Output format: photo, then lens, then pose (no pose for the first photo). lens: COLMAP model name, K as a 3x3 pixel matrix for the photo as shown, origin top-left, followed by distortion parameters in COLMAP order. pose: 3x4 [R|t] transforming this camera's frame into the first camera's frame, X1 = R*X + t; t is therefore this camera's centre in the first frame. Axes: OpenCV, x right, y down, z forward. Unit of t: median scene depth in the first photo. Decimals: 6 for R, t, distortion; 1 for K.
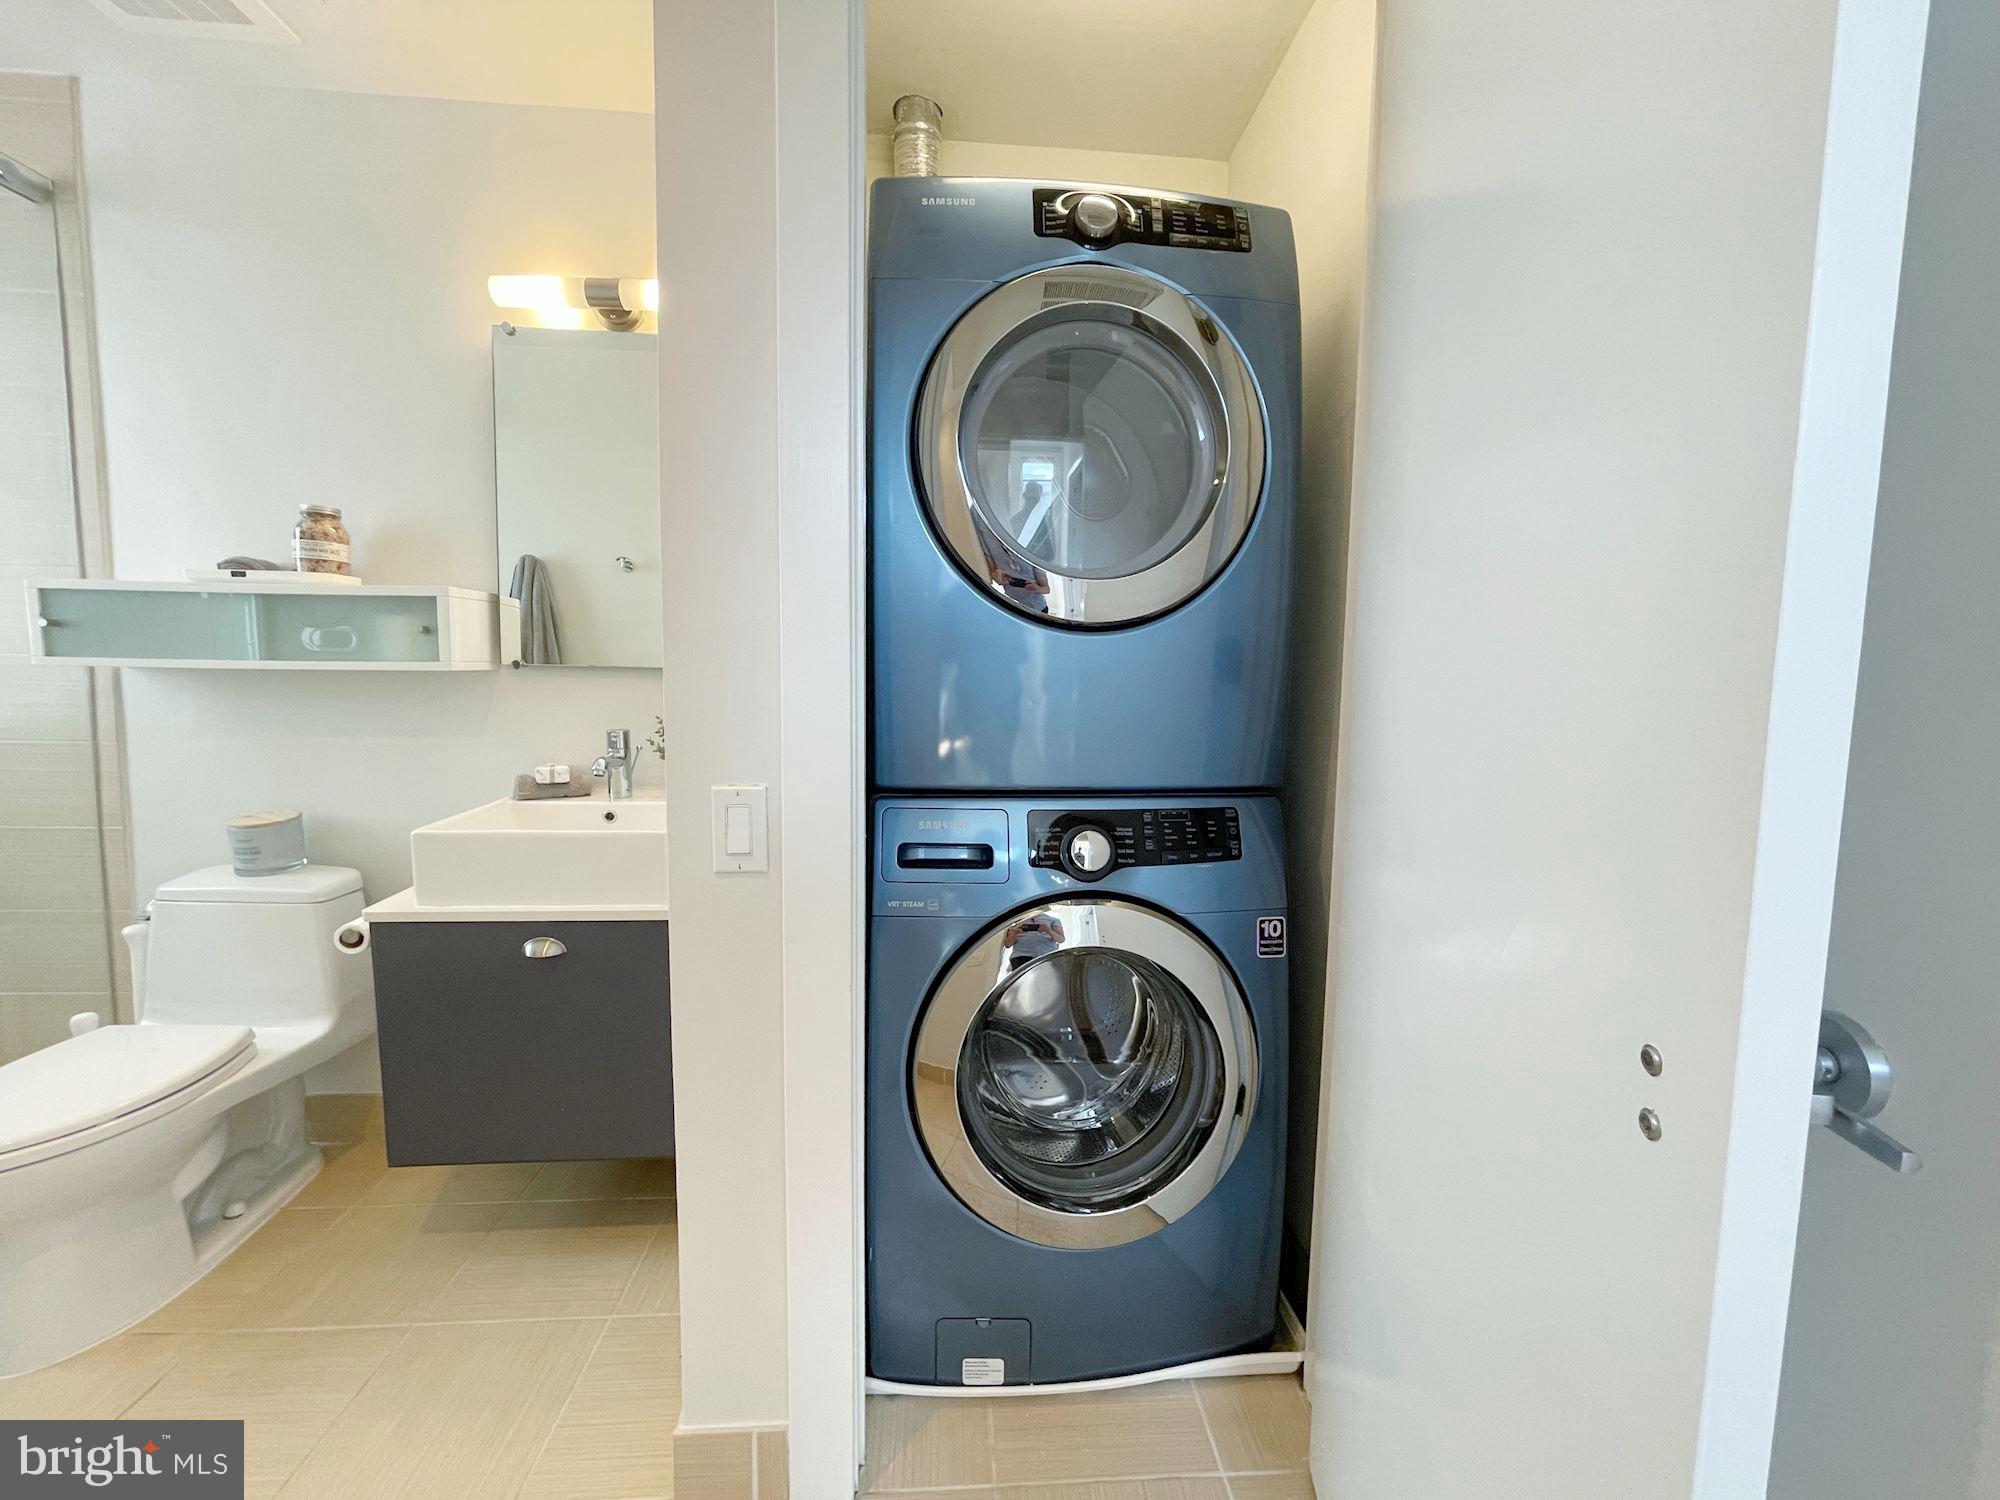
lens RADIAL K [[810.4, 0, 999.1], [0, 810.4, 746.4], [0, 0, 1]] dist [-0.001546, 0.000303]
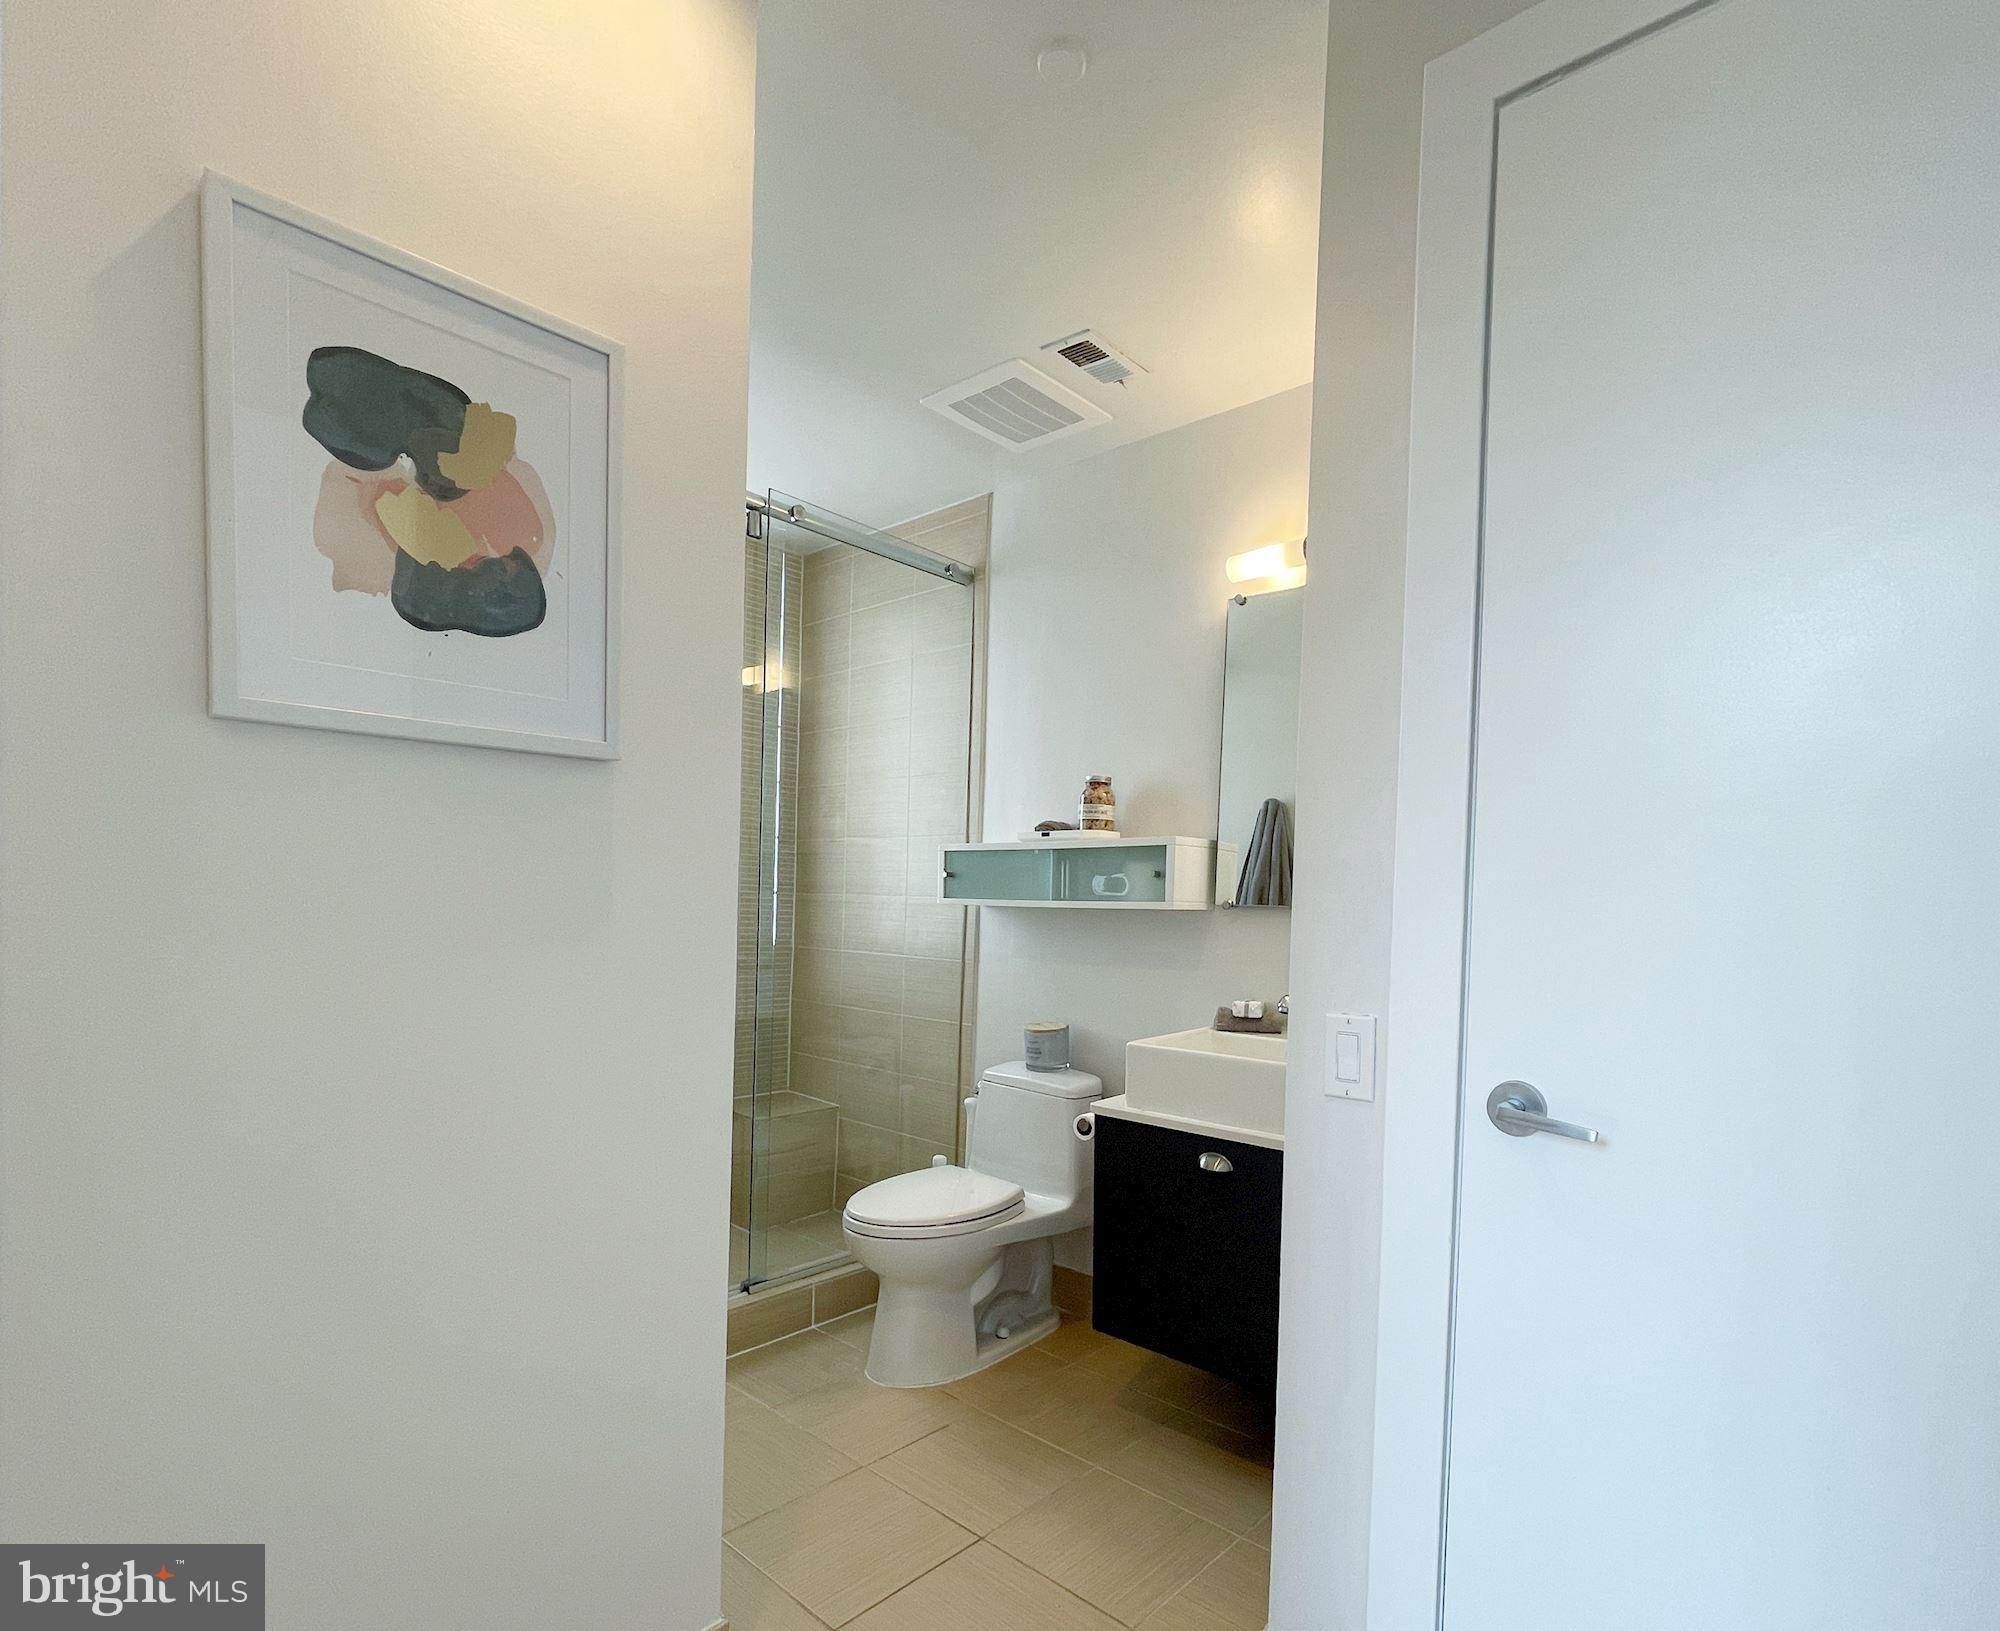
lens RADIAL K [[1011.7, 0, 1014.6], [0, 1011.7, 931.2], [0, 0, 1]] dist [0.038115, -0.000036]
pose [[0.690981, 0.020120, -0.722592, 0.193227], [-0.081125, 0.995456, -0.049858, 0.025131], [0.718306, 0.093071, 0.689474, -0.132780]]
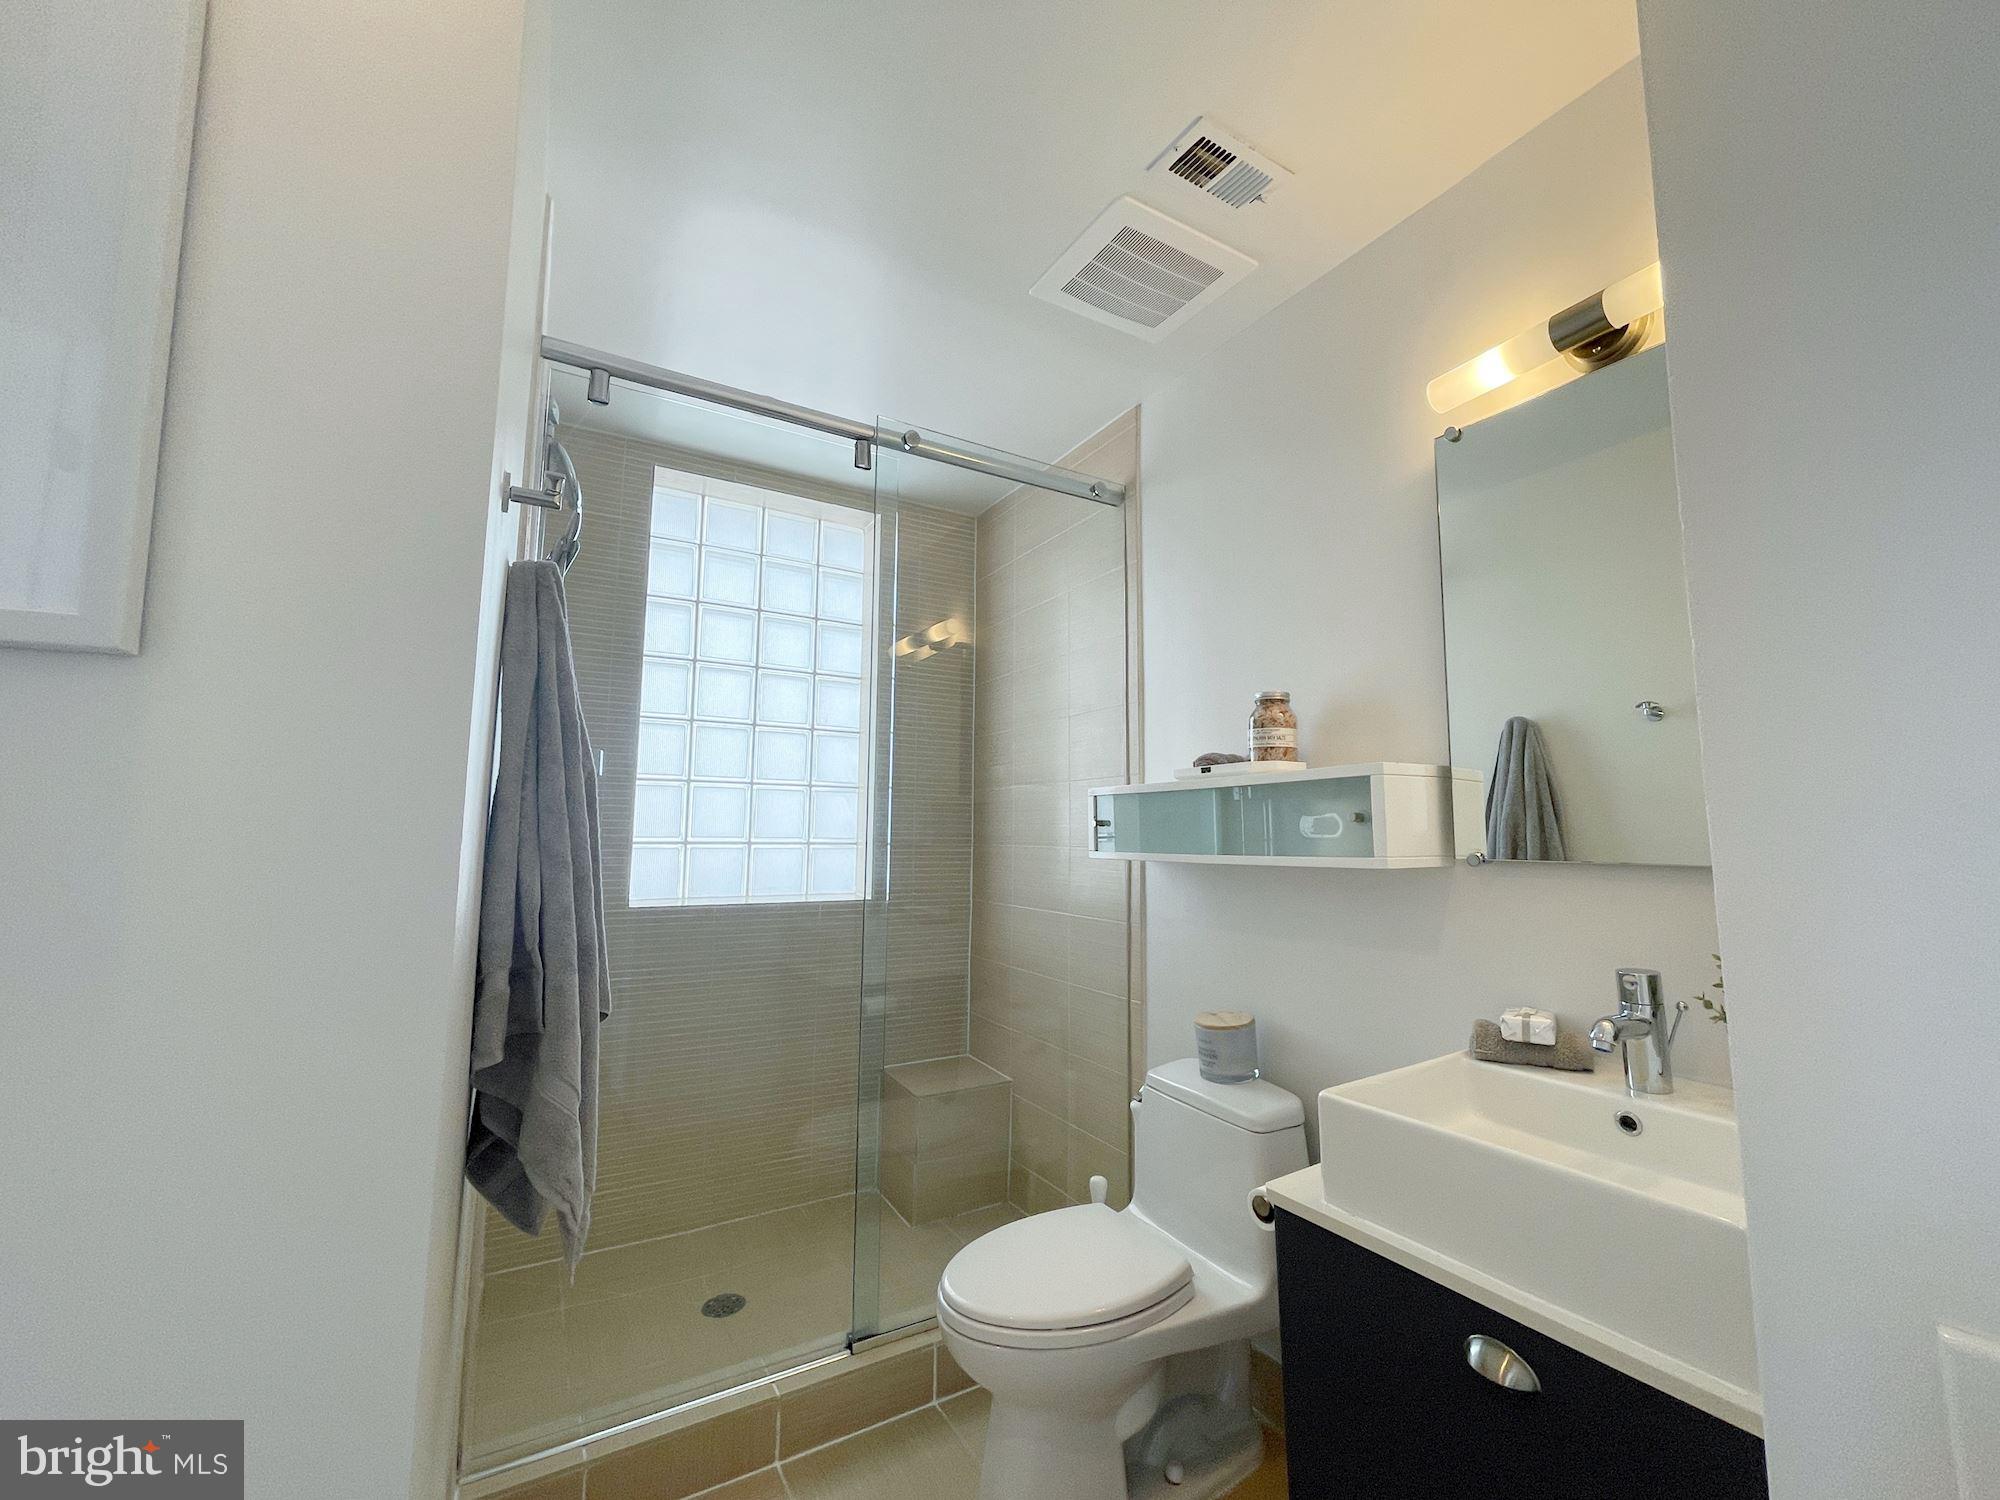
lens RADIAL K [[814.1, 0, 1002.1], [0, 814.1, 748.4], [0, 0, 1]] dist [-0.003283, -0.000080]
pose [[0.439835, -0.112870, -0.890958, -0.131047], [-0.077396, 0.983616, -0.162816, -0.051029], [0.894737, 0.140569, 0.423893, 0.320947]]
